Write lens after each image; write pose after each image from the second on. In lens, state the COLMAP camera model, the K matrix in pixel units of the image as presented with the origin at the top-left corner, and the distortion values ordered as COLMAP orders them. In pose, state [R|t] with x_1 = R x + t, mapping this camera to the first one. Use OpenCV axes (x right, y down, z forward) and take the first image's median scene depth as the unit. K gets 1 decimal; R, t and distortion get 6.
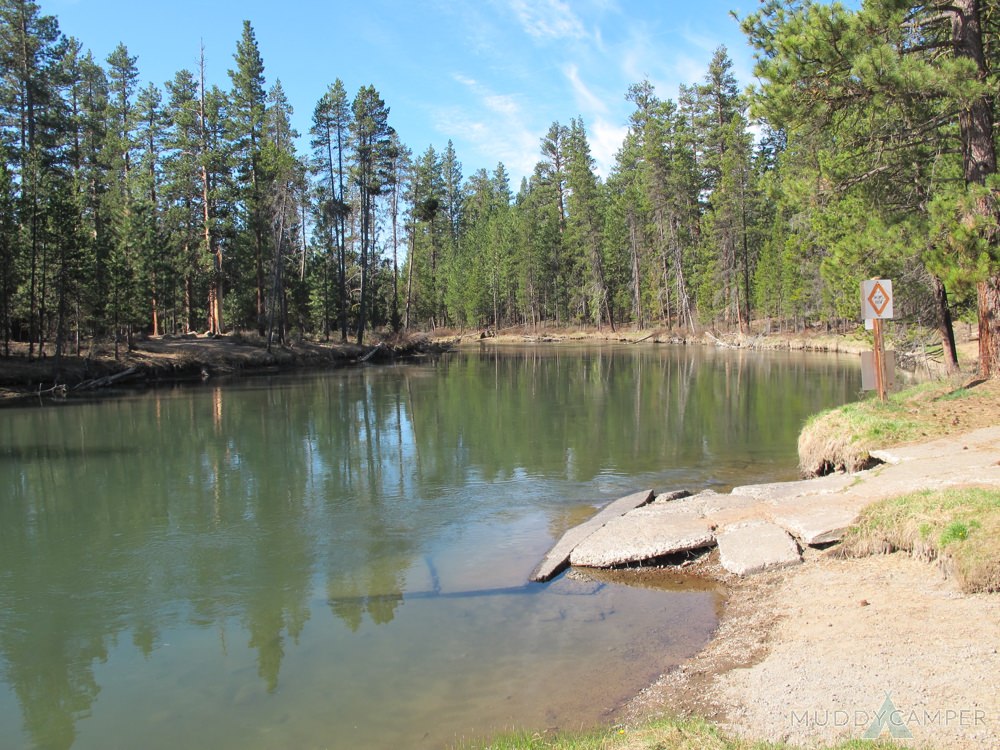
lens RADIAL K [[845.0, 0, 496.6], [0, 845.0, 377.2], [0, 0, 1]] dist [-0.136728, 0.103460]
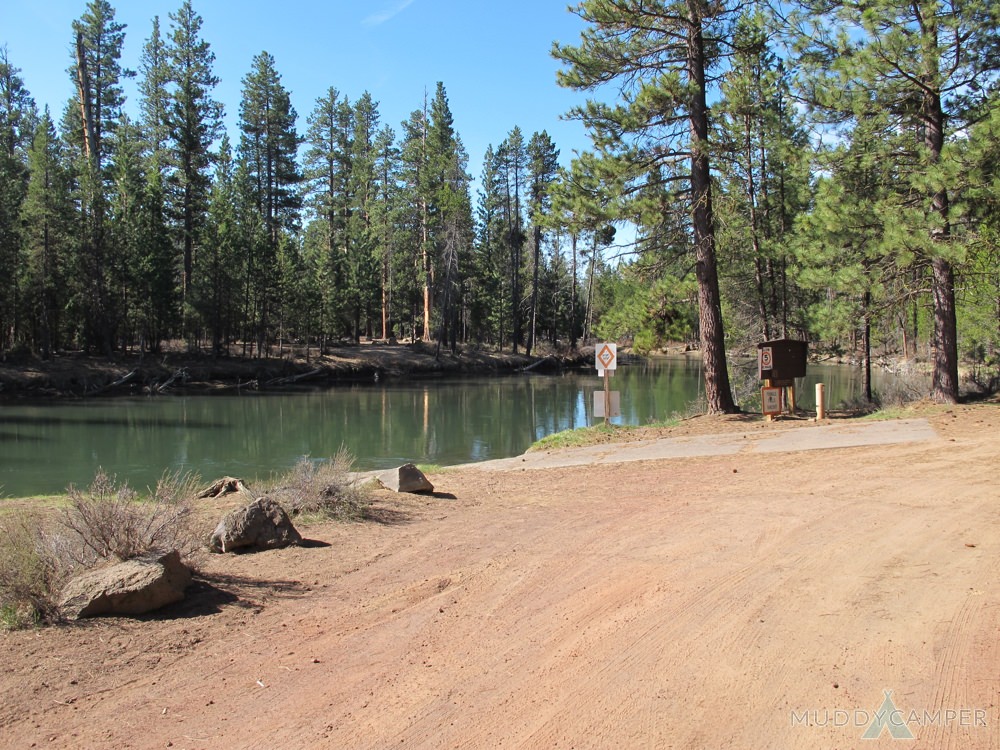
lens RADIAL K [[845.0, 0, 496.6], [0, 845.0, 377.2], [0, 0, 1]] dist [-0.136728, 0.103460]
pose [[0.947346, 0.046268, -0.316852, 0.176561], [-0.047535, 0.998863, 0.003735, -0.012425], [0.316664, 0.011523, 0.948468, -0.119253]]
